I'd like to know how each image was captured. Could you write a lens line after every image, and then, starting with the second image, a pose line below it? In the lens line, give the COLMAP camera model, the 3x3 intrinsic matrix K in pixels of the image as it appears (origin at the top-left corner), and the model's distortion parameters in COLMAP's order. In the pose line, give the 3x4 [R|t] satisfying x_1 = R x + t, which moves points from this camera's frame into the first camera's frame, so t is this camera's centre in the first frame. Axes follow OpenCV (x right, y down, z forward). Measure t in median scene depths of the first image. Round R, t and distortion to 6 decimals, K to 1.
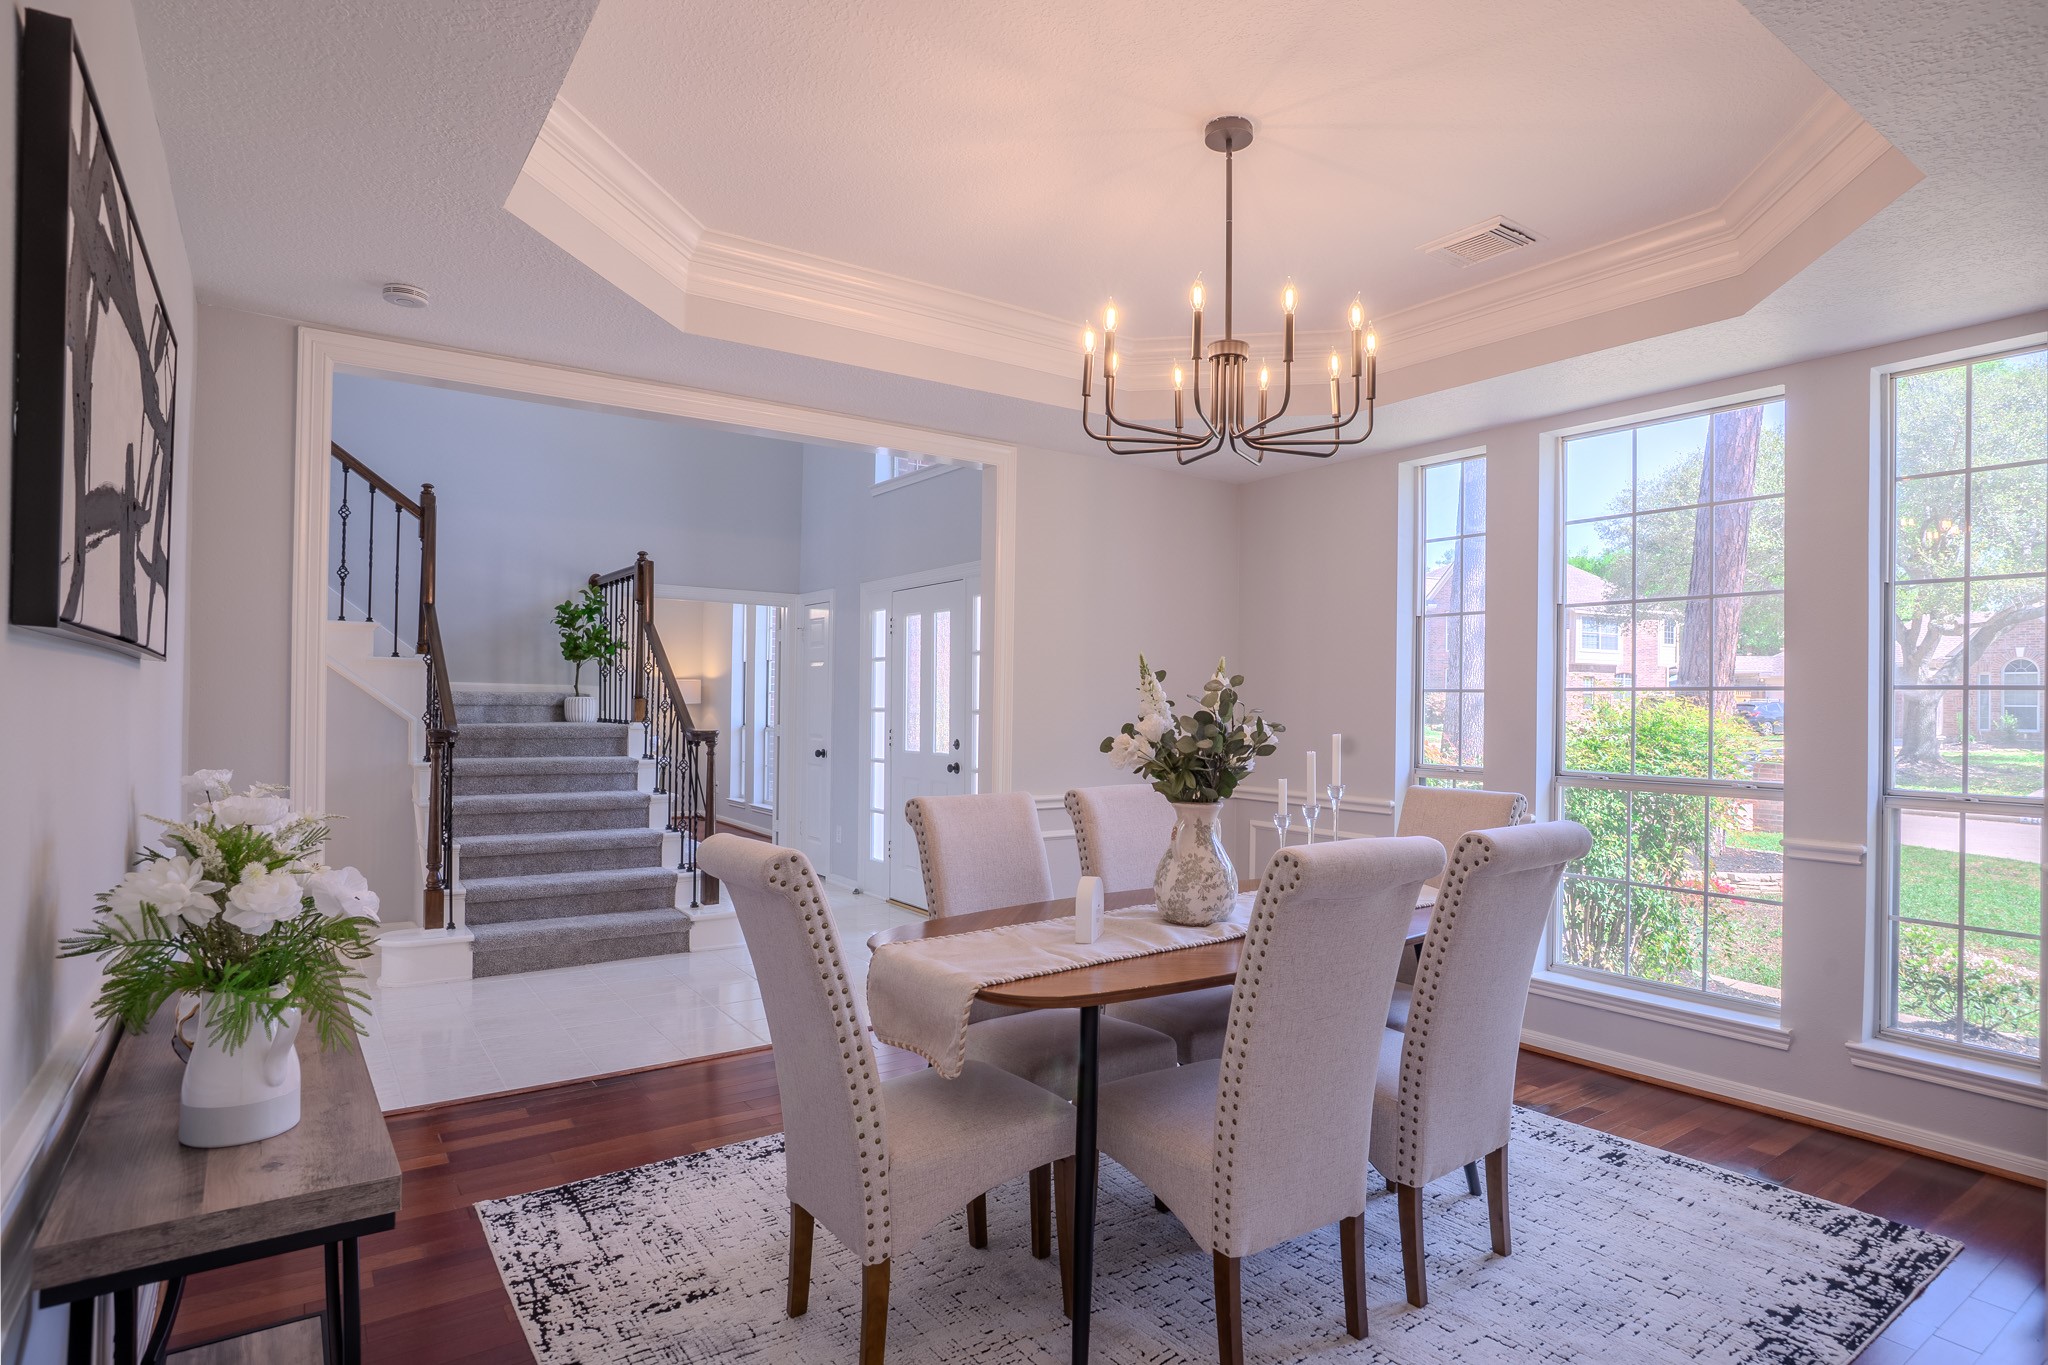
lens RADIAL K [[1047.2, 0, 1024.0], [0, 1047.2, 682.5], [0, 0, 1]] dist [0.025073, 0.000273]
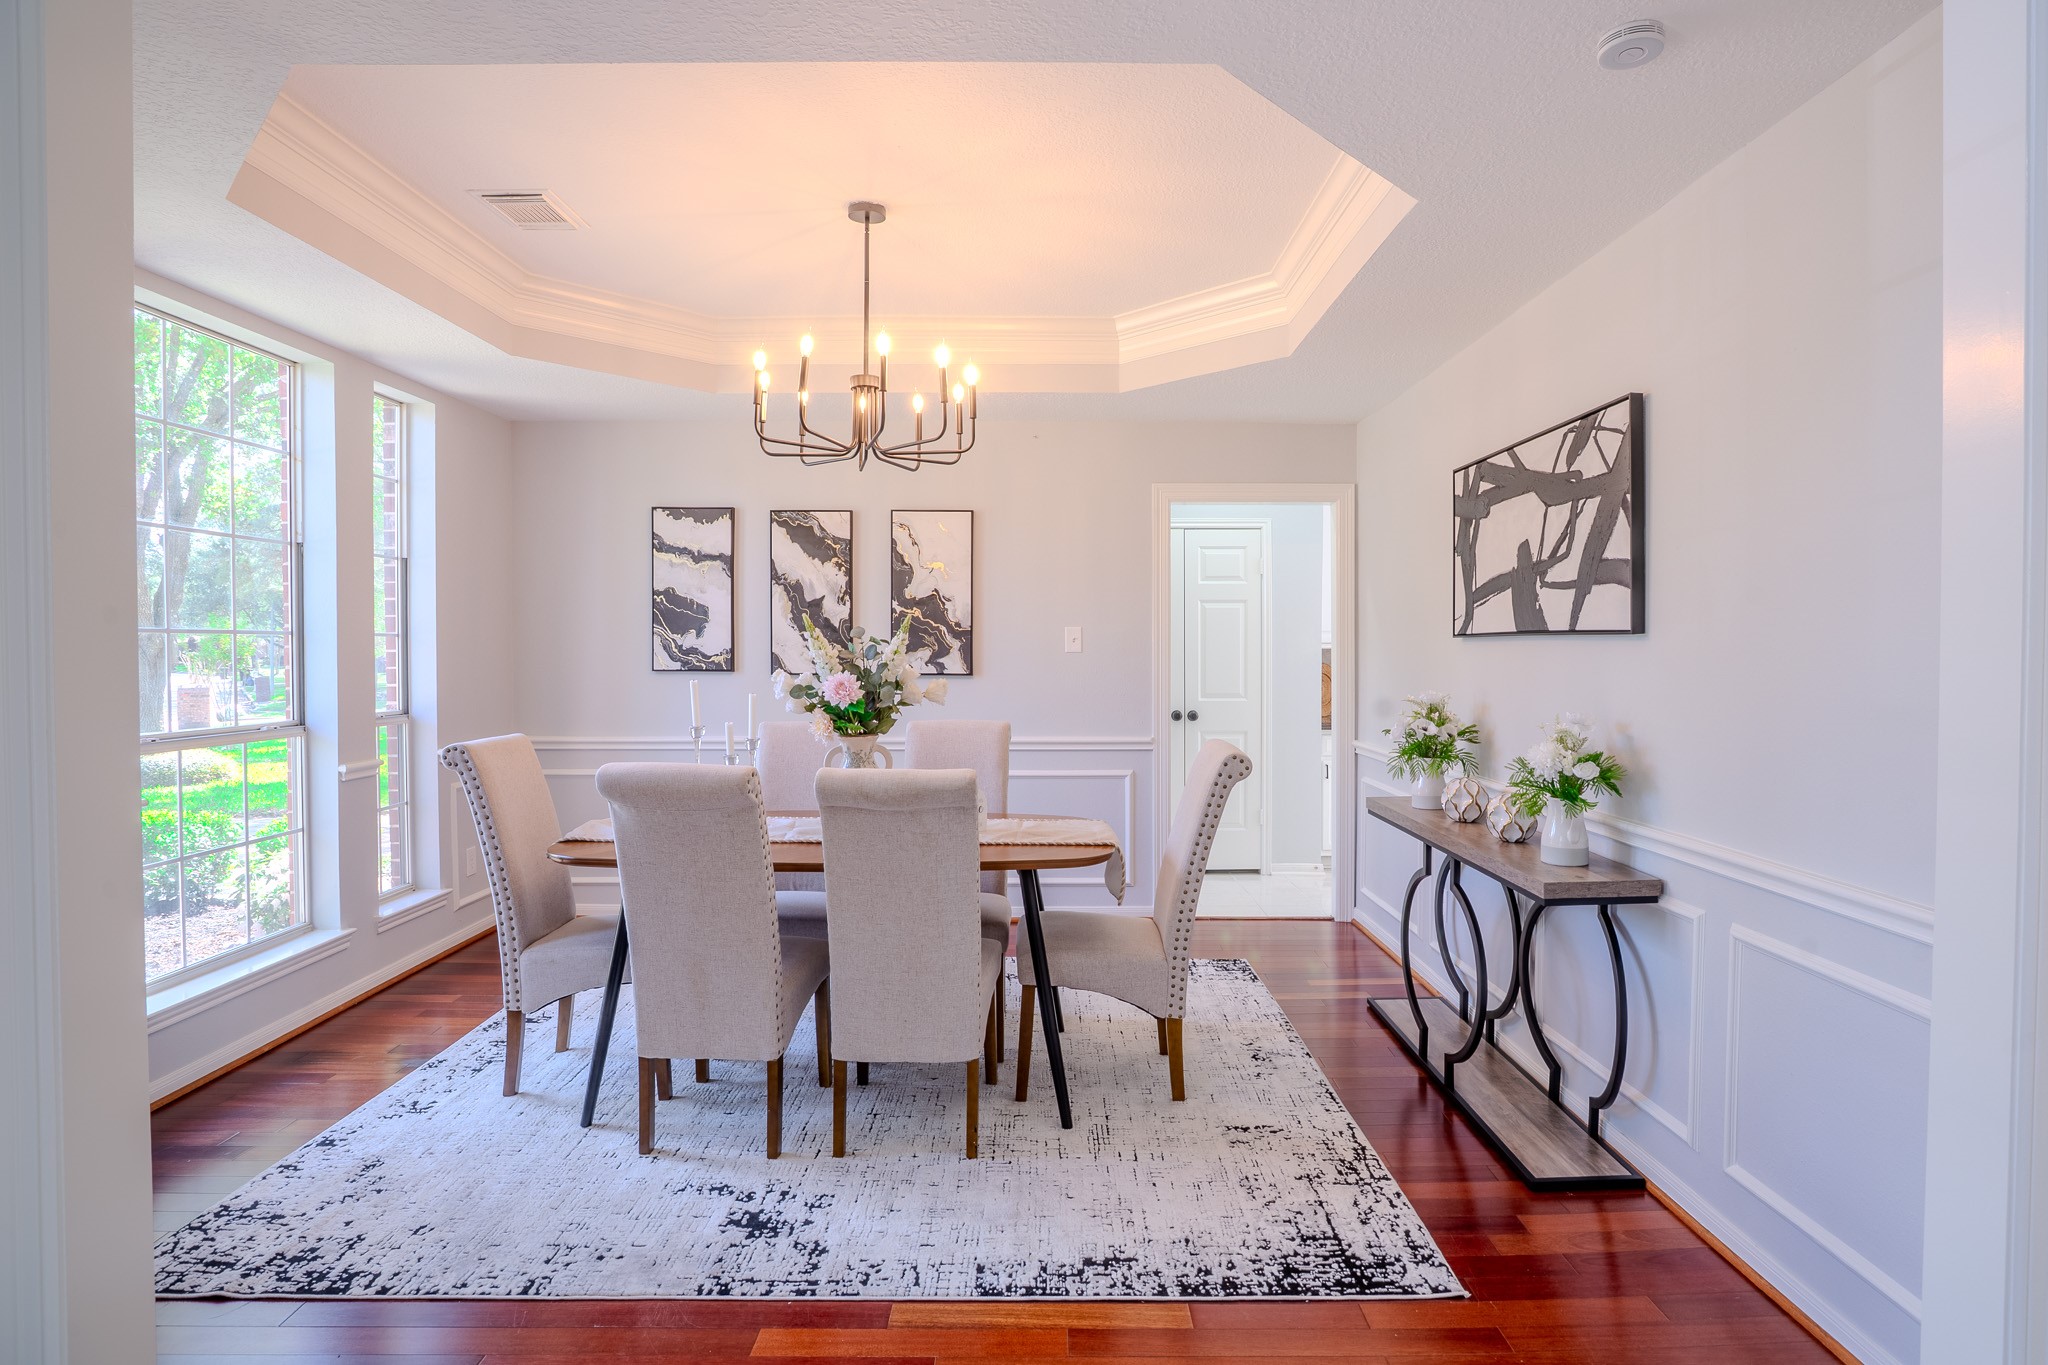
lens RADIAL K [[1079.3, 0, 1024.0], [0, 1079.3, 682.5], [0, 0, 1]] dist [-0.001668, -0.000349]
pose [[-0.807912, -0.025680, 0.588743, -0.737906], [-0.017804, 0.999658, 0.019172, 0.019128], [-0.589034, 0.005007, -0.808093, 1.913982]]
